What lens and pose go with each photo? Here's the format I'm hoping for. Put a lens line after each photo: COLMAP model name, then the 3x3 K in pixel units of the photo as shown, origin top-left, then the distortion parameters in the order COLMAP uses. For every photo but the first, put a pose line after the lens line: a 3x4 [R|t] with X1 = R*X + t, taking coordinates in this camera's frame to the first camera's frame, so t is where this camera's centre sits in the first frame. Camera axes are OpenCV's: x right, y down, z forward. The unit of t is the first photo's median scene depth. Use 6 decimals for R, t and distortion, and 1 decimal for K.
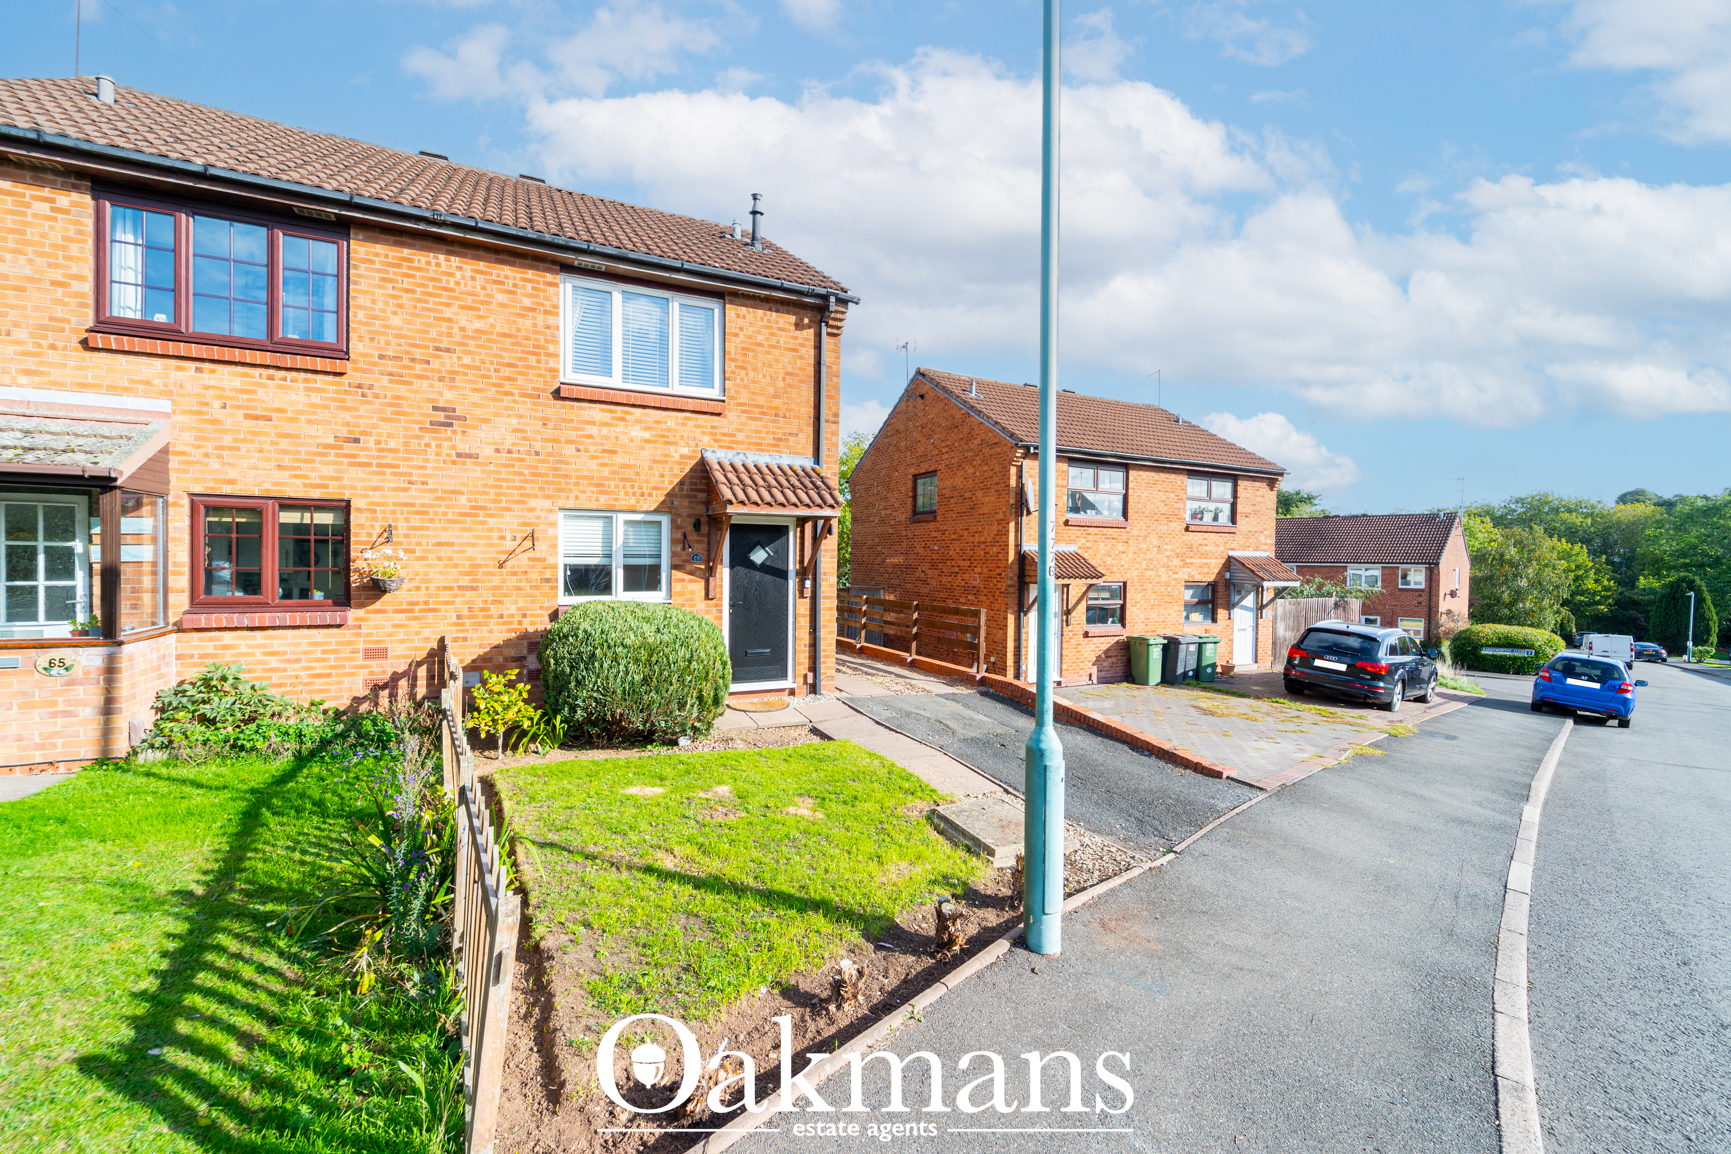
lens RADIAL K [[714.1, 0, 861.5], [0, 714.1, 575.0], [0, 0, 1]] dist [-0.001560, -0.000731]
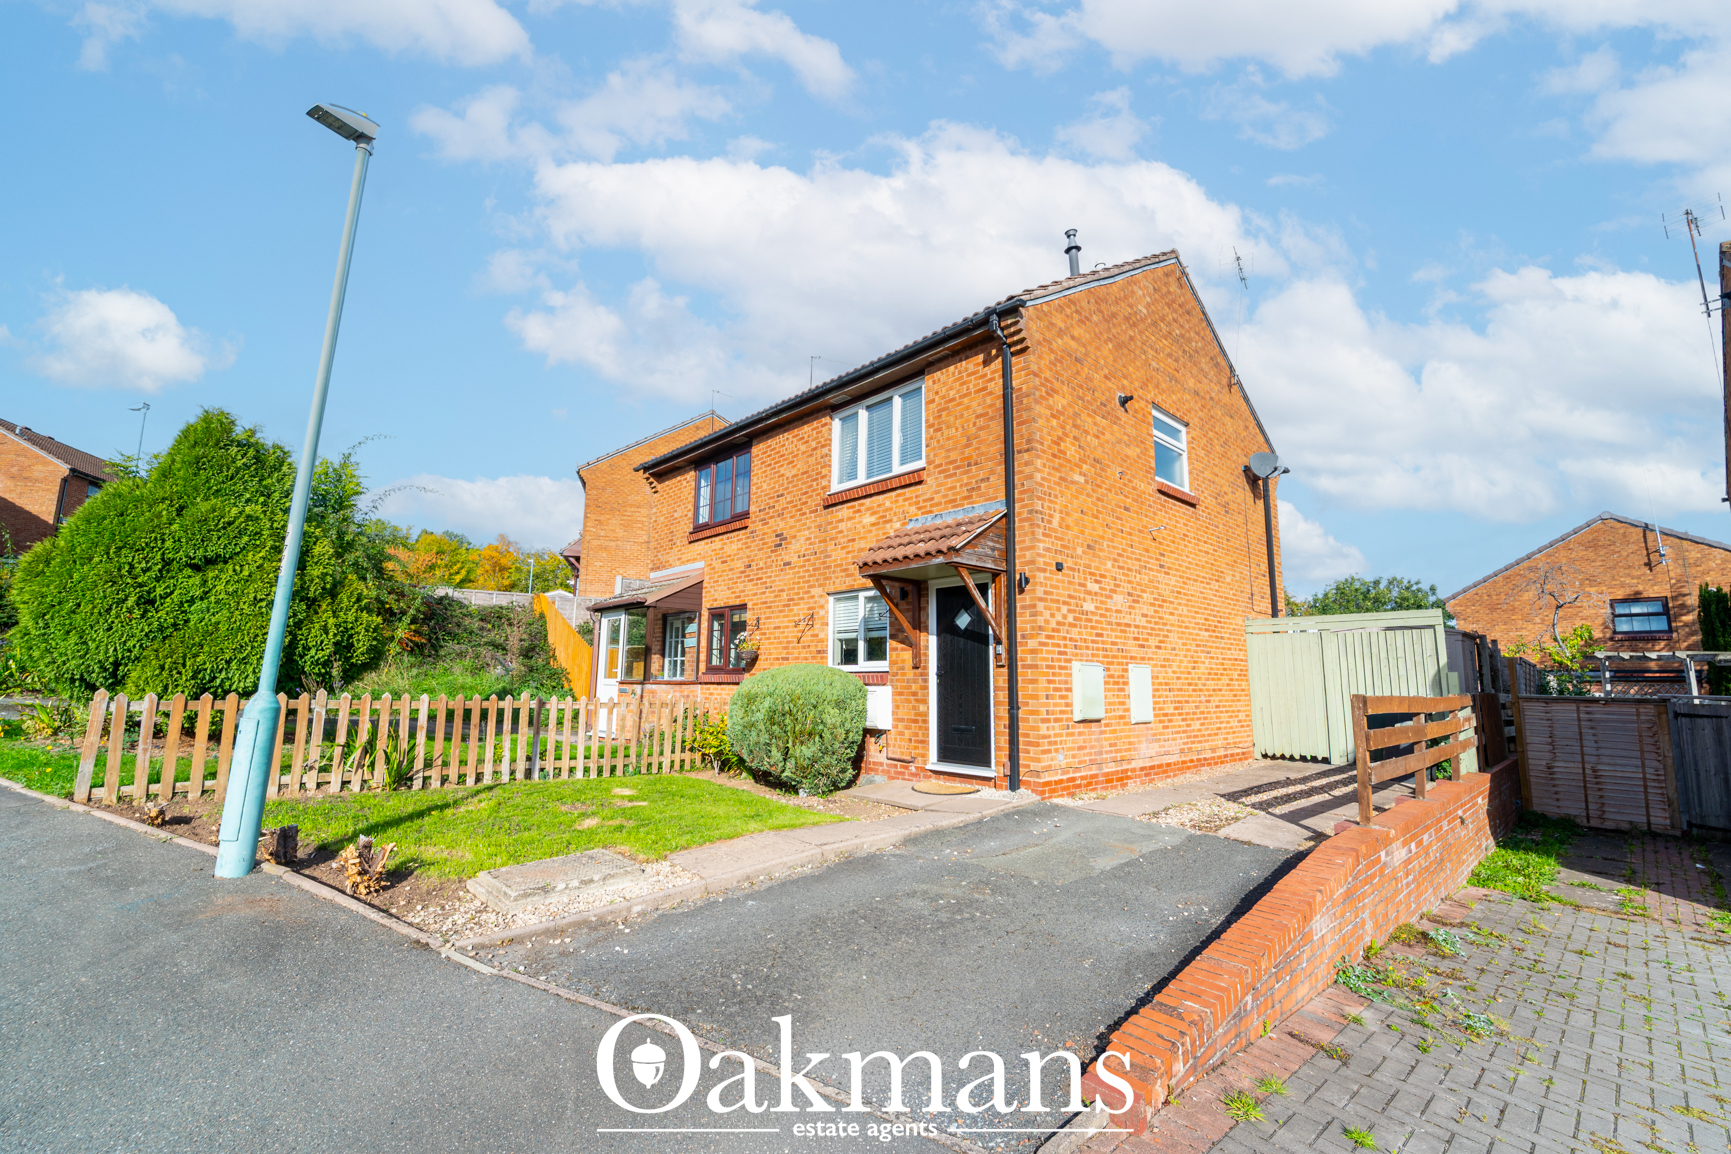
lens RADIAL K [[714.1, 0, 861.5], [0, 714.1, 575.0], [0, 0, 1]] dist [-0.001560, -0.000731]
pose [[0.292660, -0.149099, -0.944521, 0.734281], [-0.025271, 0.986218, -0.163511, 0.072785], [0.955883, 0.071722, 0.284858, 0.667068]]
